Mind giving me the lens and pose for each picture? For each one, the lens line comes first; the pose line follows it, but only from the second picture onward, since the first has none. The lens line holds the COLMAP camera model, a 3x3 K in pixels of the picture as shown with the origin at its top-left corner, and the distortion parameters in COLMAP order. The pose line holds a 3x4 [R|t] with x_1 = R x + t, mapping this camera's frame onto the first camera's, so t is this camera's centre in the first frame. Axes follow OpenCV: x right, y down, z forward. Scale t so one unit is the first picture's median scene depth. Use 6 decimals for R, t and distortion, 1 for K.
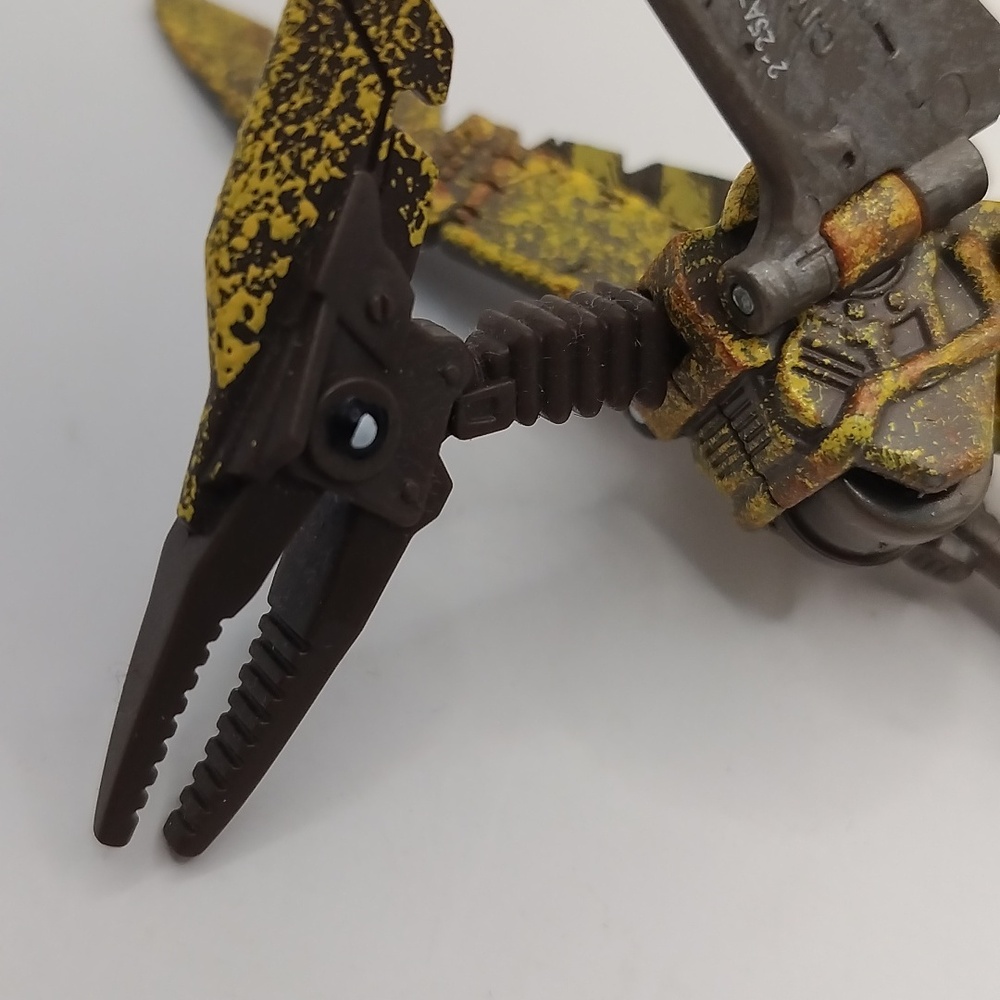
lens RADIAL K [[1684.1, 0, 491.5], [0, 1684.1, 502.6], [0, 0, 1]] dist [0.338932, -2.116617]
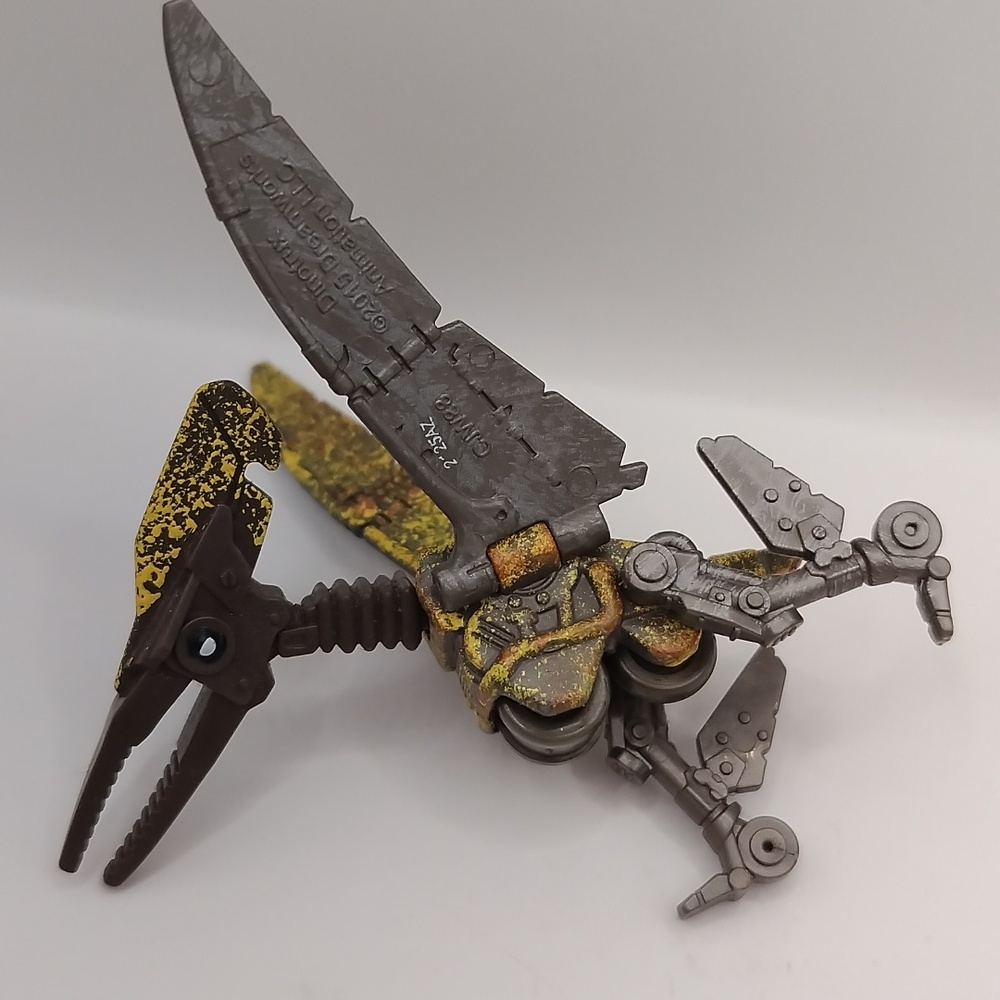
lens RADIAL K [[1684.1, 0, 491.5], [0, 1684.1, 502.6], [0, 0, 1]] dist [0.338932, -2.116617]
pose [[0.961296, 0.067898, -0.267020, 0.682520], [-0.103761, 0.987021, -0.122569, -0.003656], [0.255232, 0.145532, 0.955865, -0.661460]]
